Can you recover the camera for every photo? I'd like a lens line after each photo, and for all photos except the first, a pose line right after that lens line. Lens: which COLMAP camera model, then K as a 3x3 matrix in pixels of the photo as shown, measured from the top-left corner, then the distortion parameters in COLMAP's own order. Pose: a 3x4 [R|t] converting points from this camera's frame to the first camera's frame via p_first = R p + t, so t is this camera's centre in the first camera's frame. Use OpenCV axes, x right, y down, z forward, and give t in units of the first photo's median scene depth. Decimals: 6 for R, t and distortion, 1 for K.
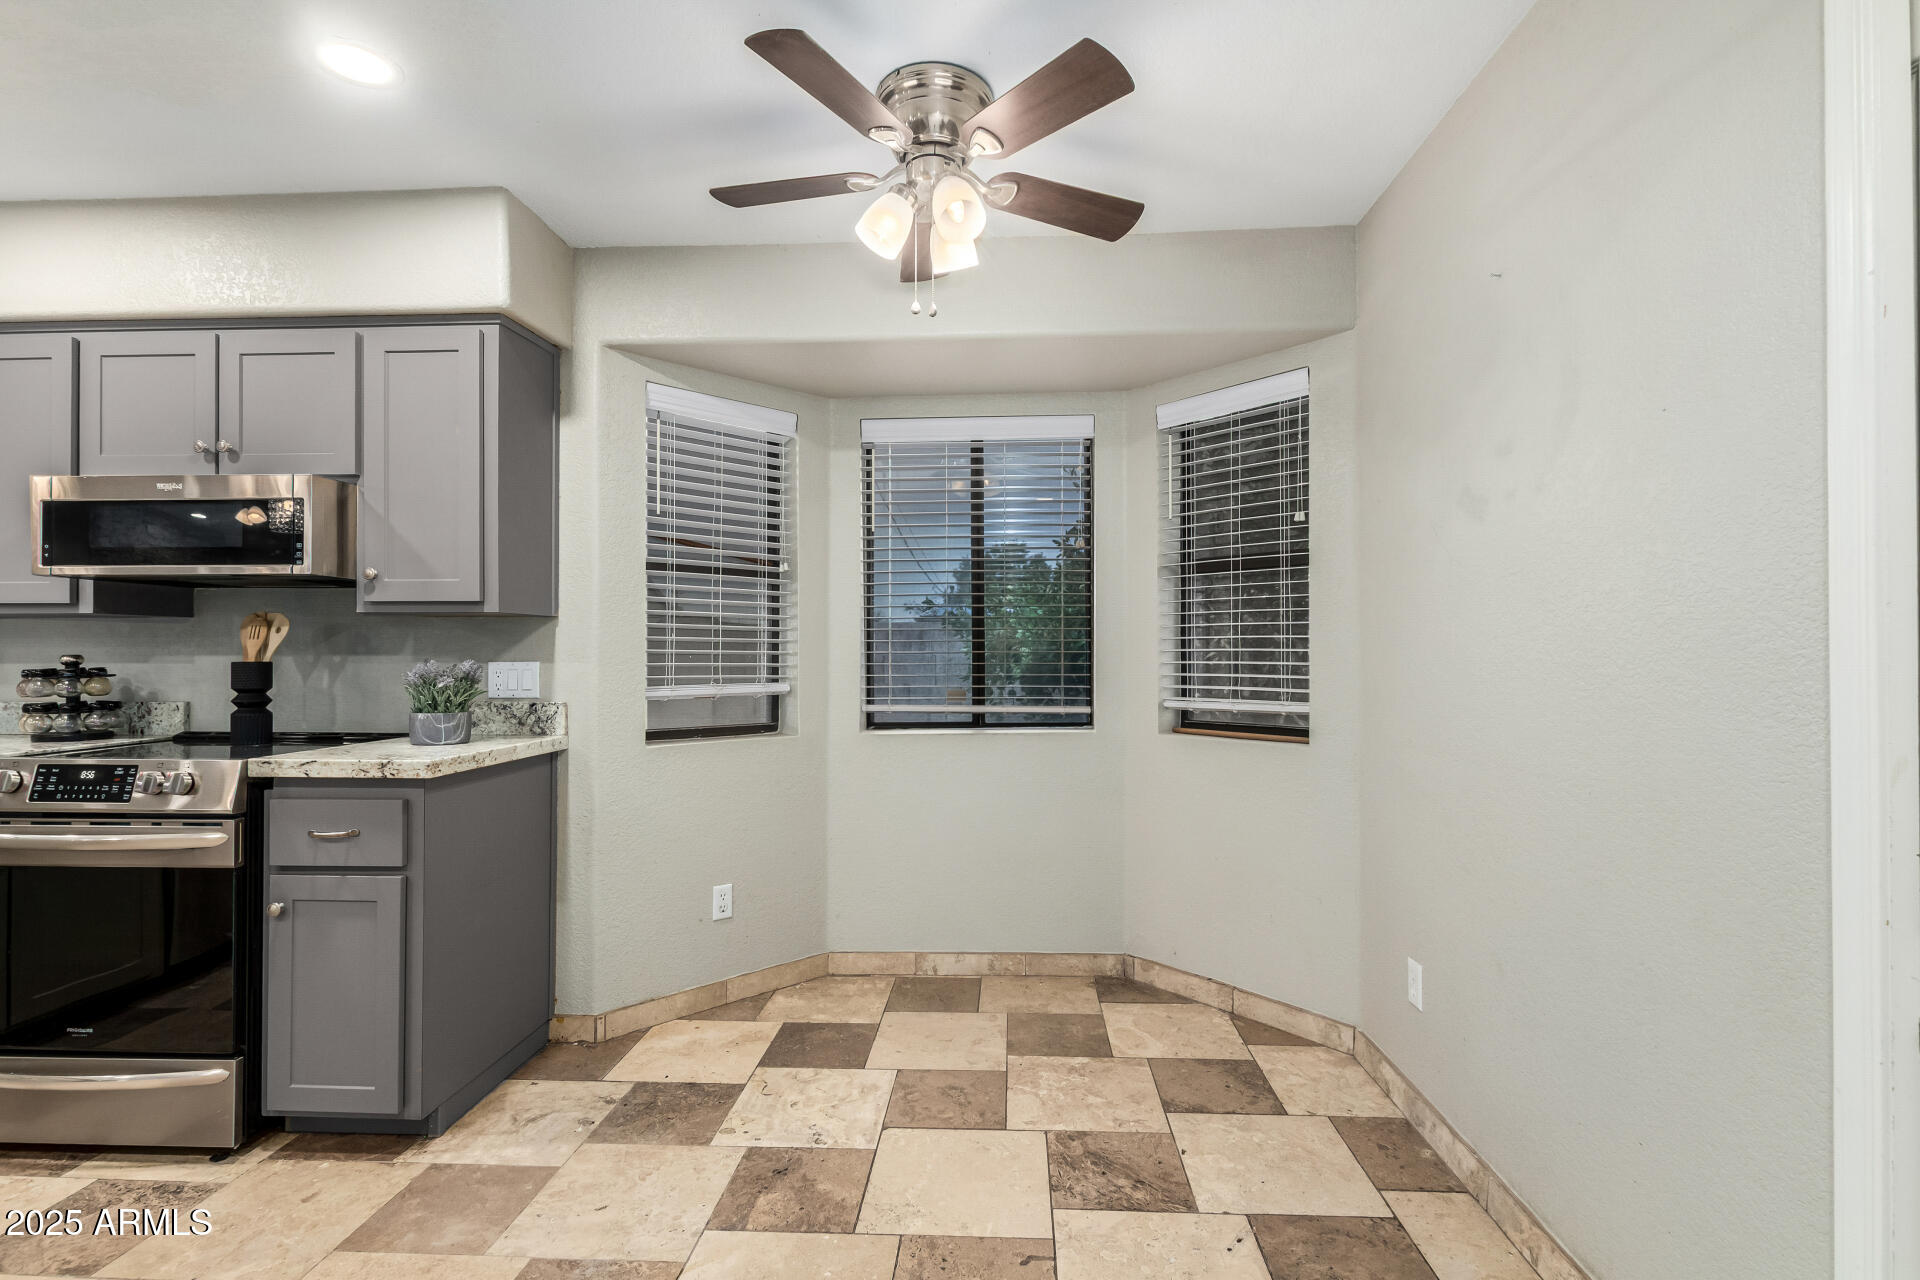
lens RADIAL K [[888.1, 0, 948.6], [0, 888.1, 641.1], [0, 0, 1]] dist [0.008499, -0.005150]
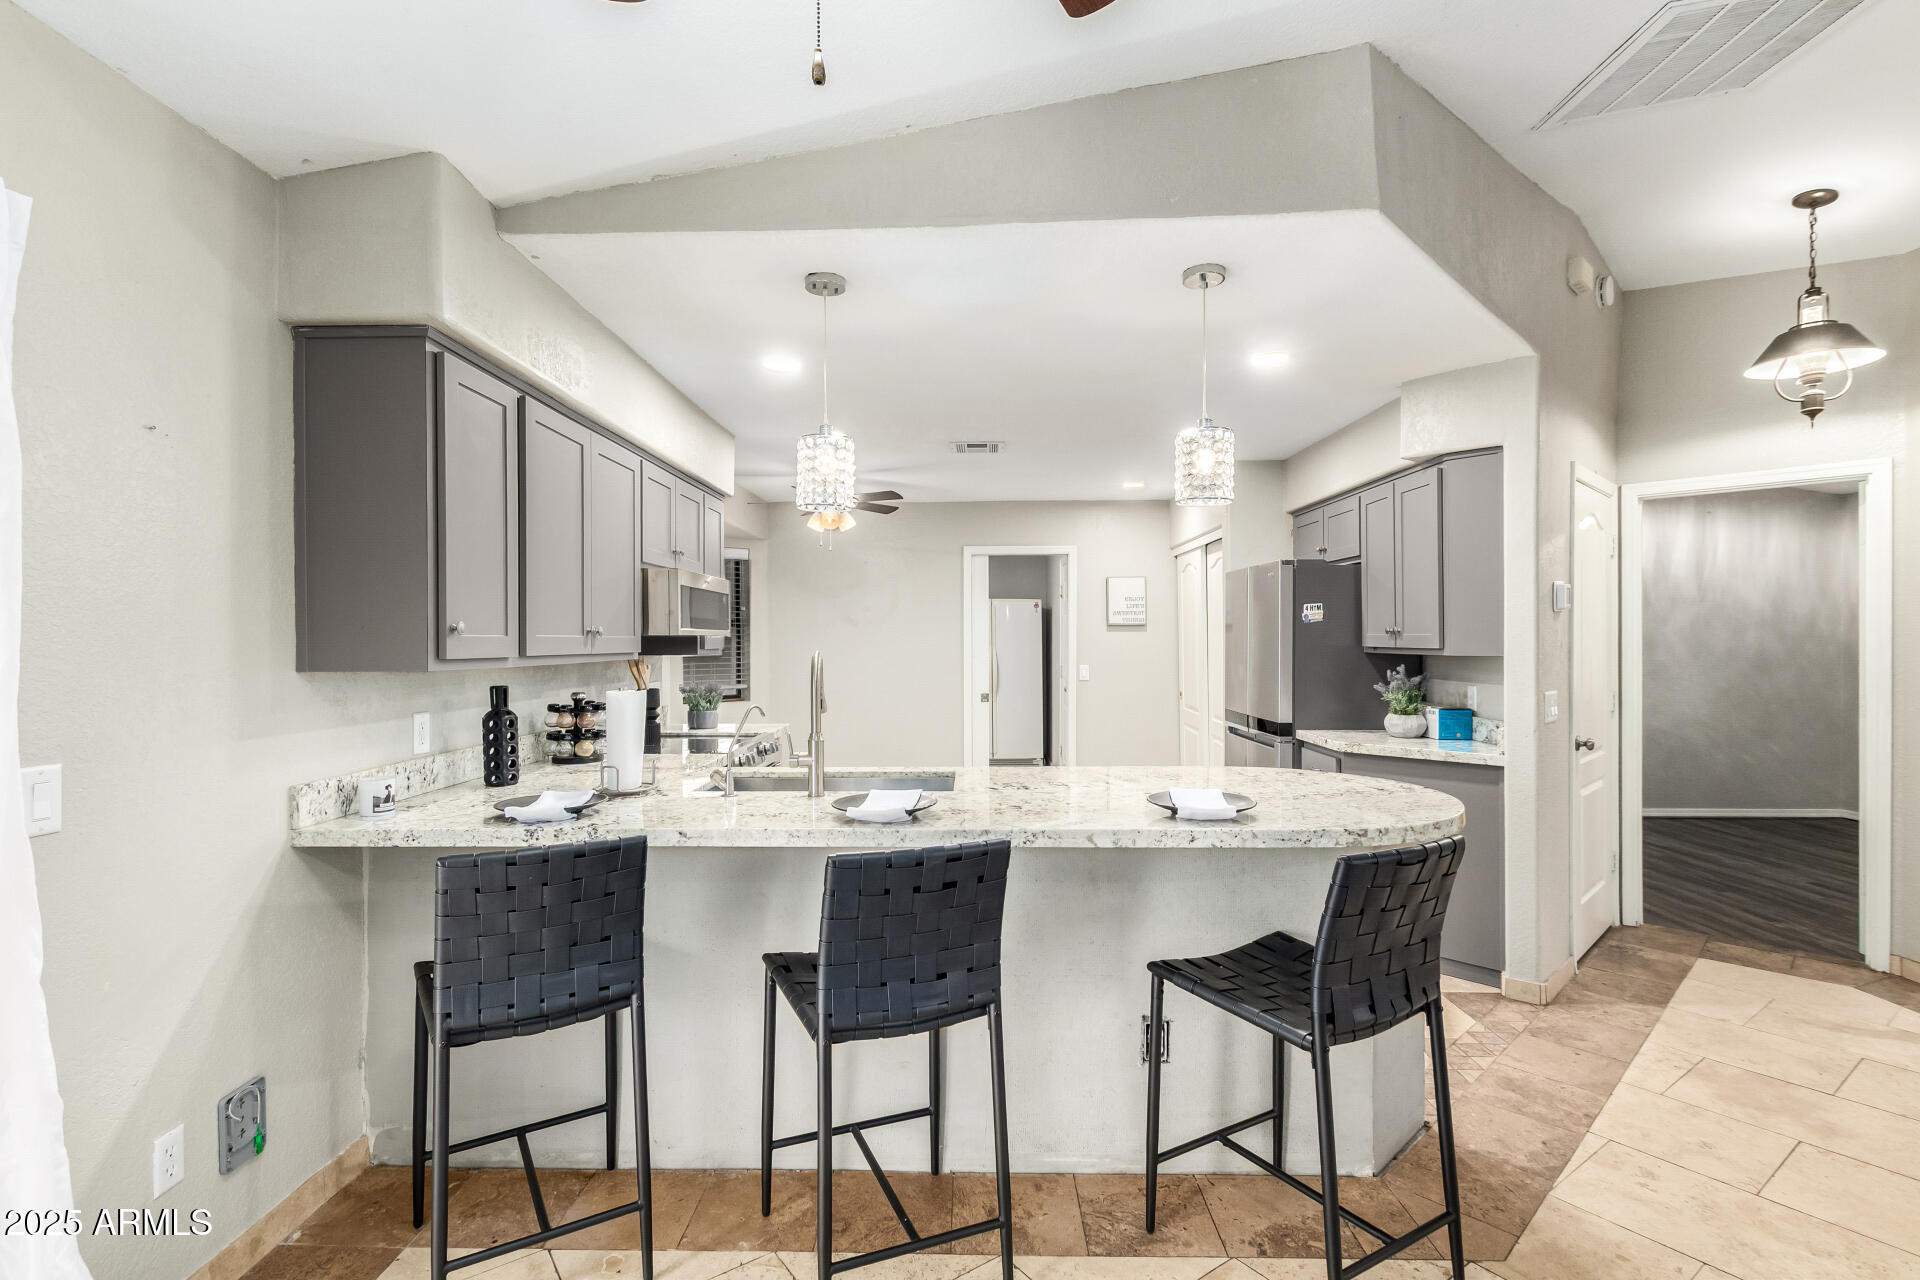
lens RADIAL K [[888.1, 0, 960.0], [0, 888.1, 640.5], [0, 0, 1]] dist [0.008499, -0.005150]
pose [[-0.025037, -0.001084, 0.999686, -2.376246], [-0.004266, 0.999990, 0.000977, -0.065230], [-0.999677, -0.004240, -0.025042, 0.543484]]
